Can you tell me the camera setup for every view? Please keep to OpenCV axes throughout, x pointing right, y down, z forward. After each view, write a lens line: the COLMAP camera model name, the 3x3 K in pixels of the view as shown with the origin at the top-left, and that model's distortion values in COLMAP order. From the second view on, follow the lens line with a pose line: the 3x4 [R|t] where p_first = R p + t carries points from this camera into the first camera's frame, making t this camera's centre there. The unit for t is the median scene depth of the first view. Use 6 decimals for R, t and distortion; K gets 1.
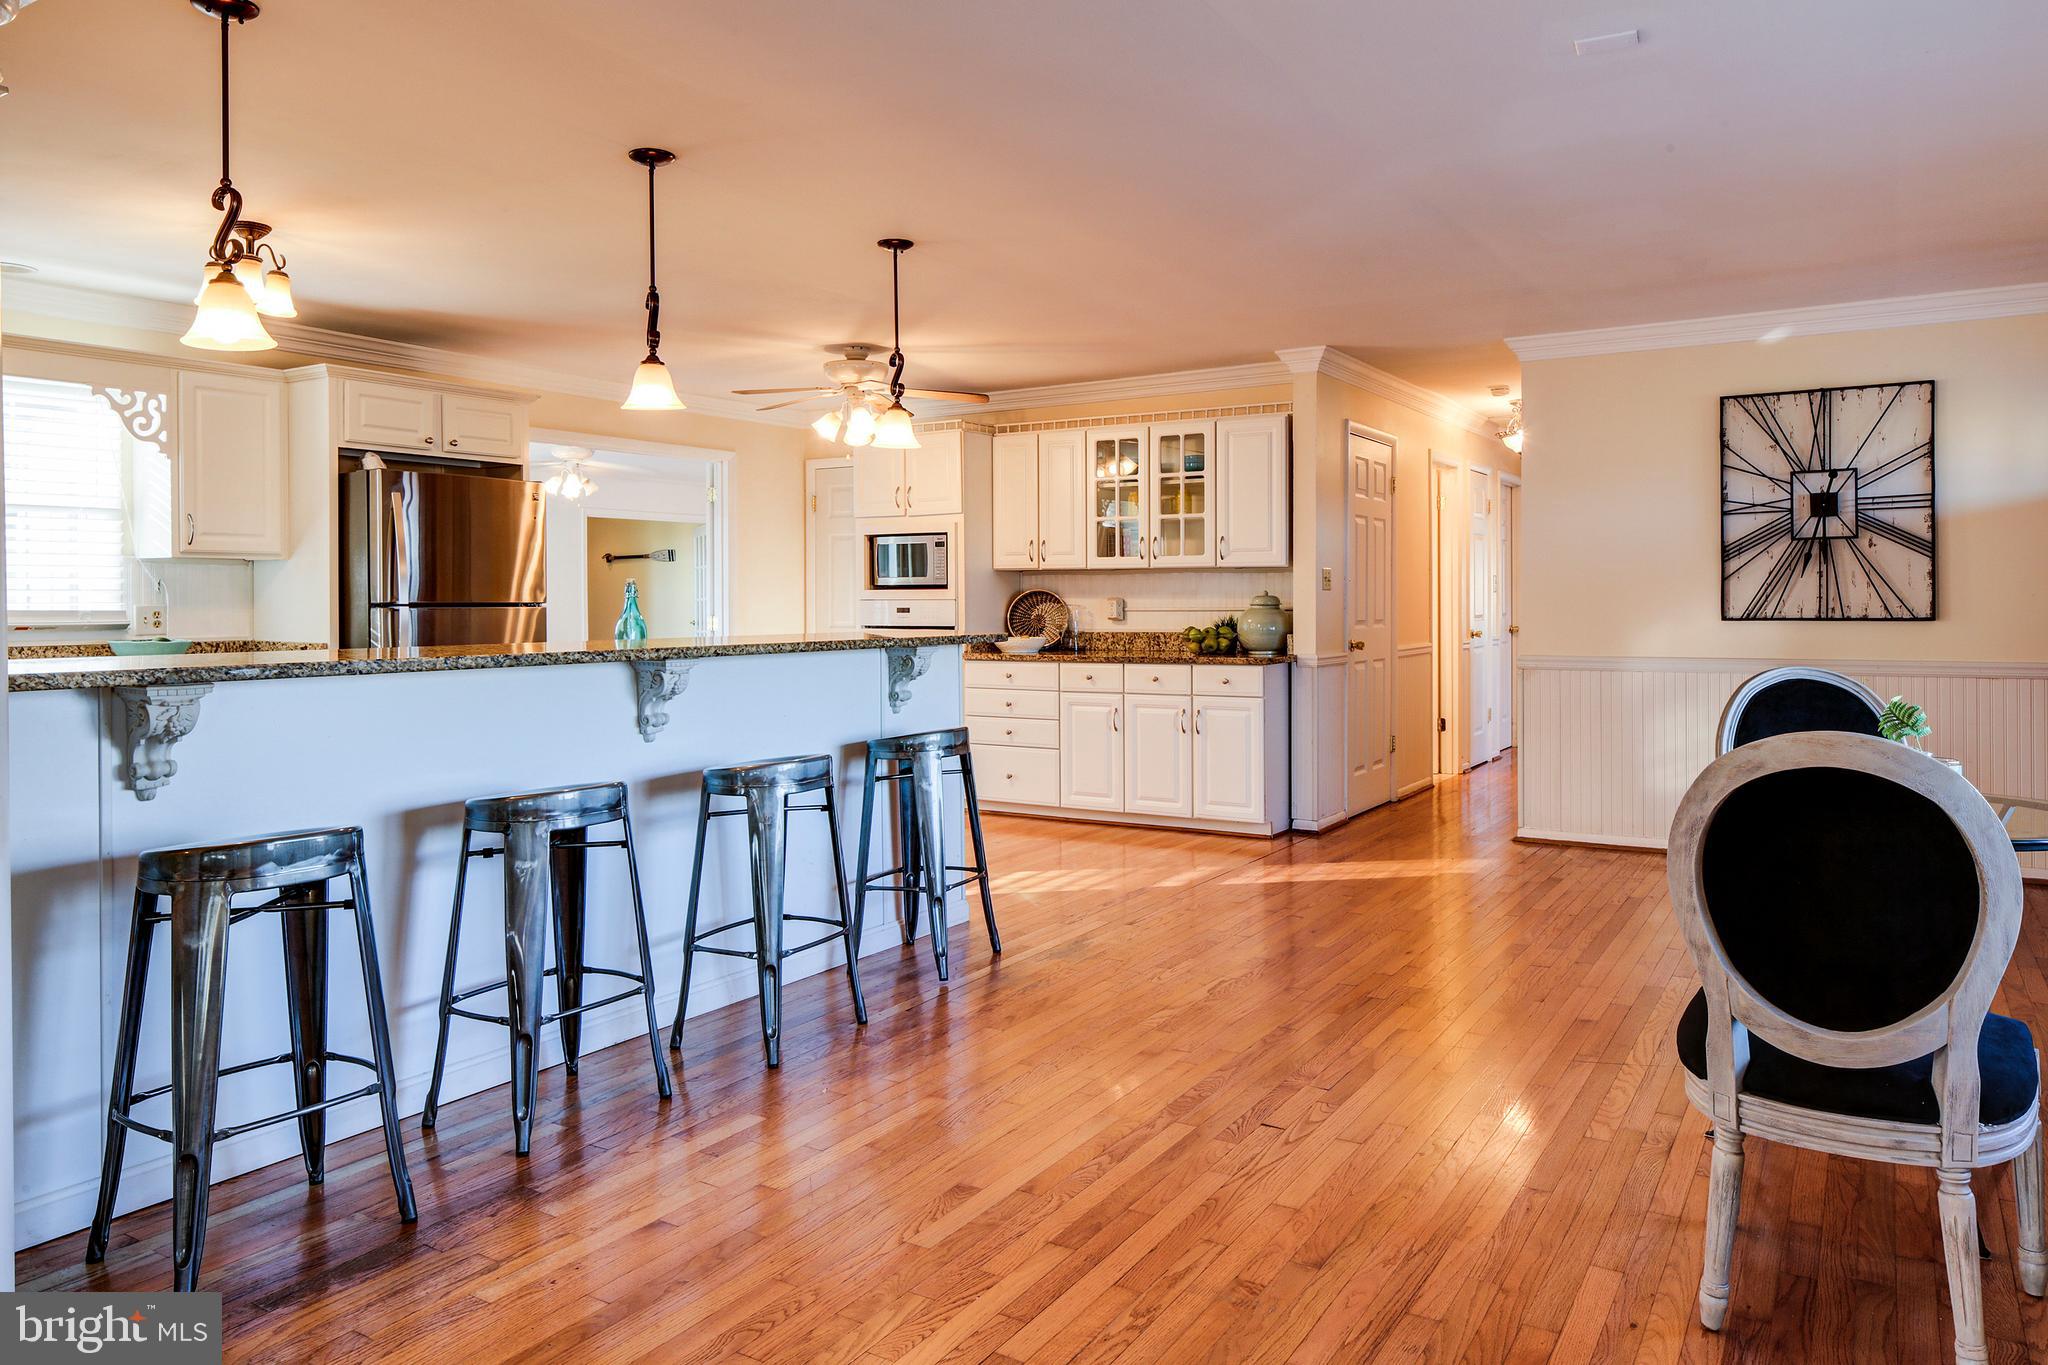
lens RADIAL K [[1382.6, 0, 1029.3], [0, 1382.6, 605.0], [0, 0, 1]] dist [-0.003822, 0.001492]
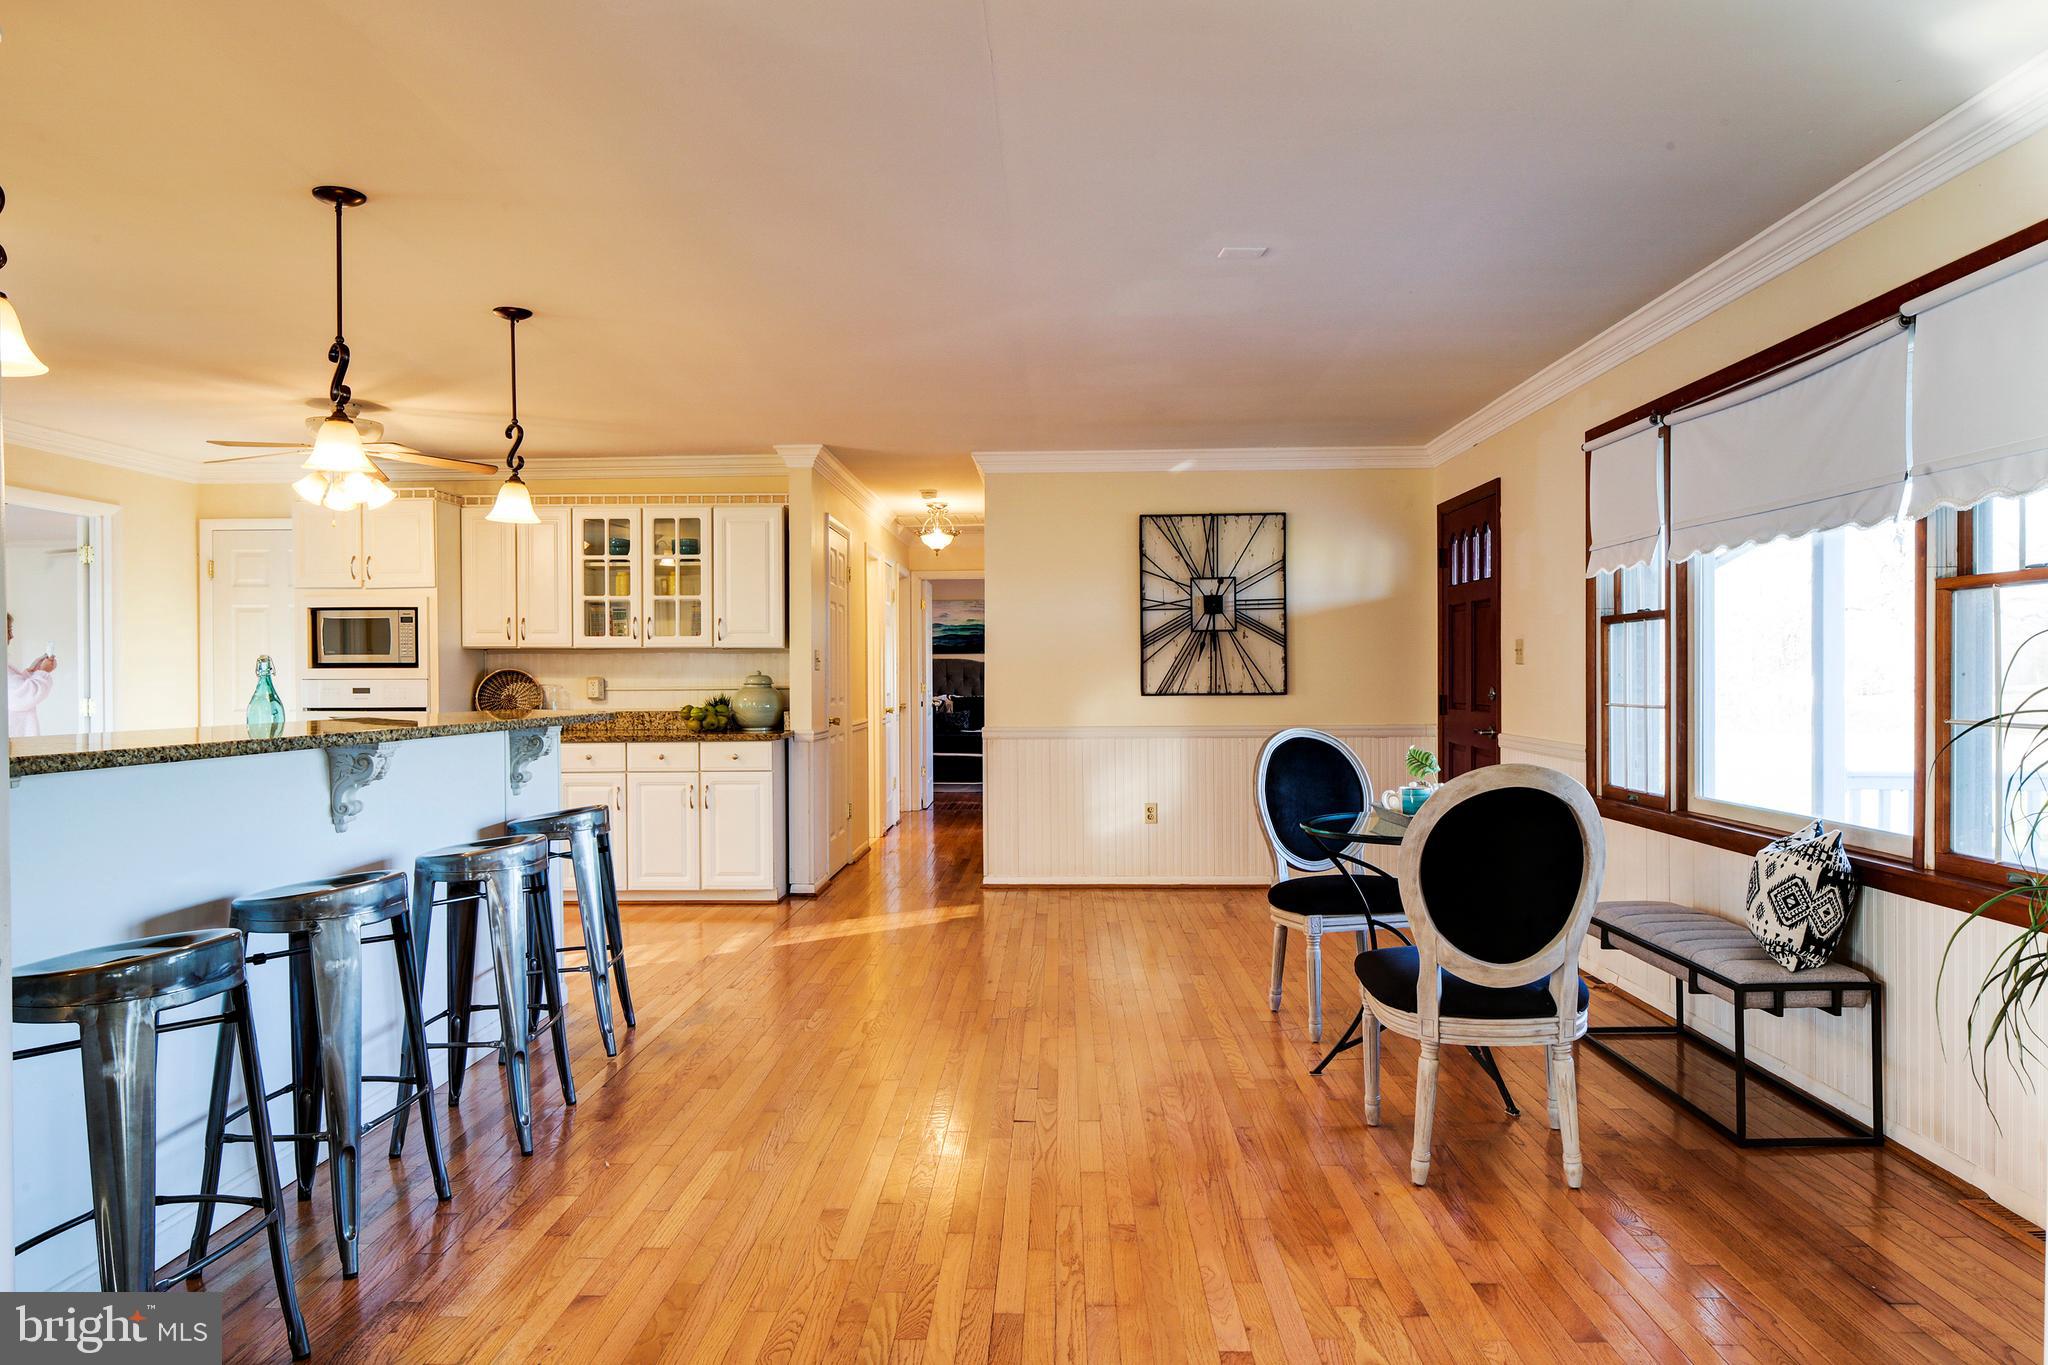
lens RADIAL K [[1371.5, 0, 1024.0], [0, 1371.5, 682.5], [0, 0, 1]] dist [-0.004415, 0.000090]
pose [[0.865300, -0.001136, 0.501253, -0.199963], [0.002408, 0.999995, -0.001889, 0.001327], [-0.501249, 0.002842, 0.865299, -0.009570]]
